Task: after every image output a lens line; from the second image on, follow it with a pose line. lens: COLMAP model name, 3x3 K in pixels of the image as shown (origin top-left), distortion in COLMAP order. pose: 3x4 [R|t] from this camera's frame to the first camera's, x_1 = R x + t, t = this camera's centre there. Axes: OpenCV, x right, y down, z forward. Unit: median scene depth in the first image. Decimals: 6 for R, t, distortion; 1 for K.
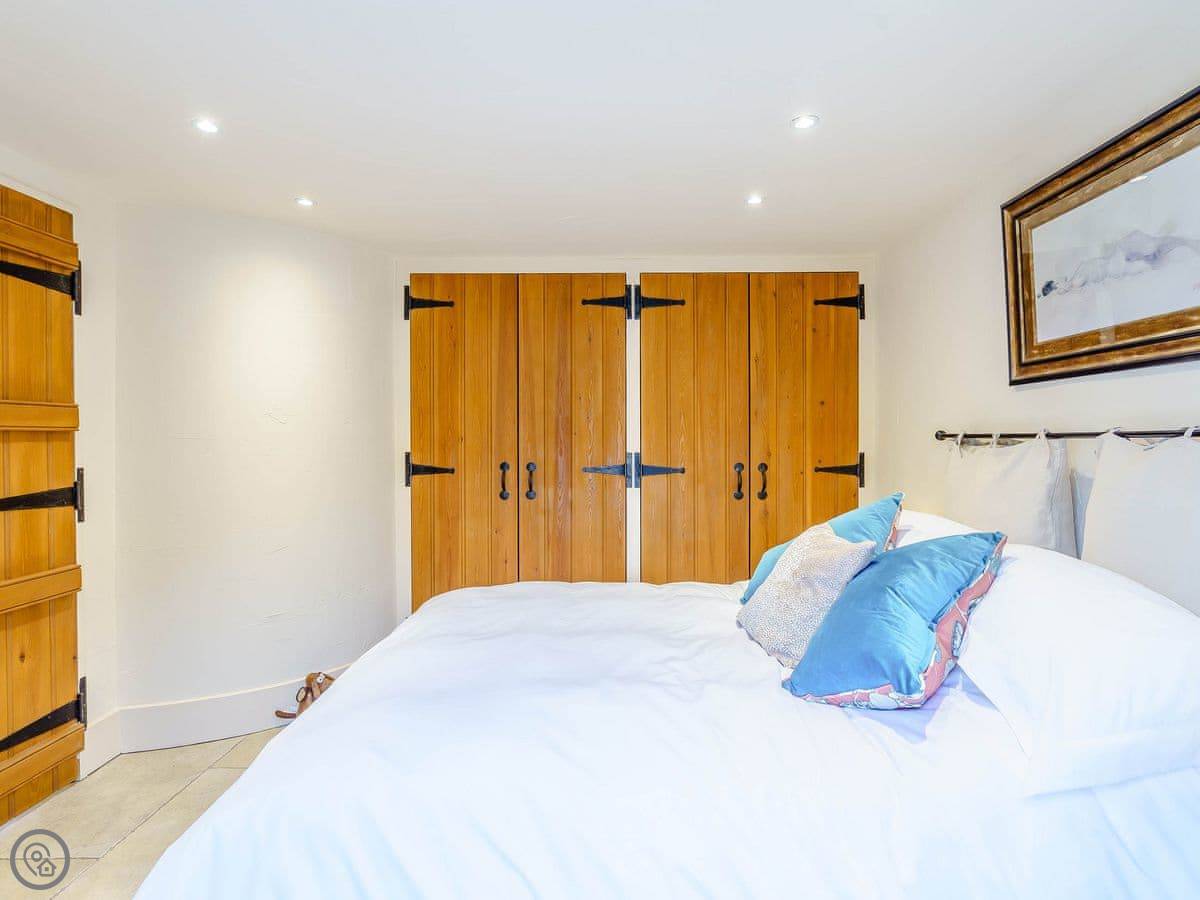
lens RADIAL K [[613.3, 0, 600.5], [0, 613.3, 445.5], [0, 0, 1]] dist [-0.002387, -0.000162]
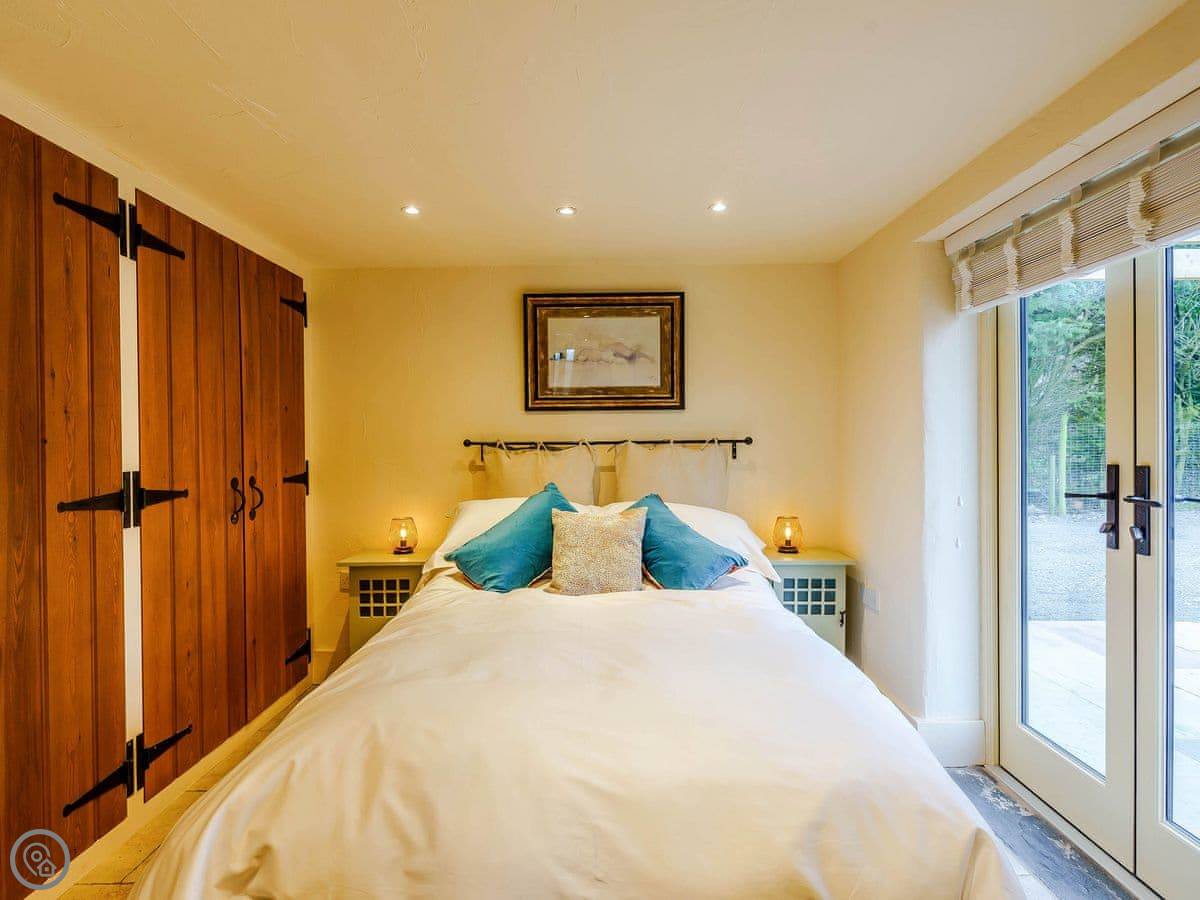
lens RADIAL K [[613.3, 0, 600.5], [0, 613.3, 445.5], [0, 0, 1]] dist [-0.002387, -0.000162]
pose [[0.002377, -0.003490, 0.999991, -0.570515], [0.018133, 0.999830, 0.003447, -0.007990], [-0.999833, 0.018124, 0.002440, 0.520855]]
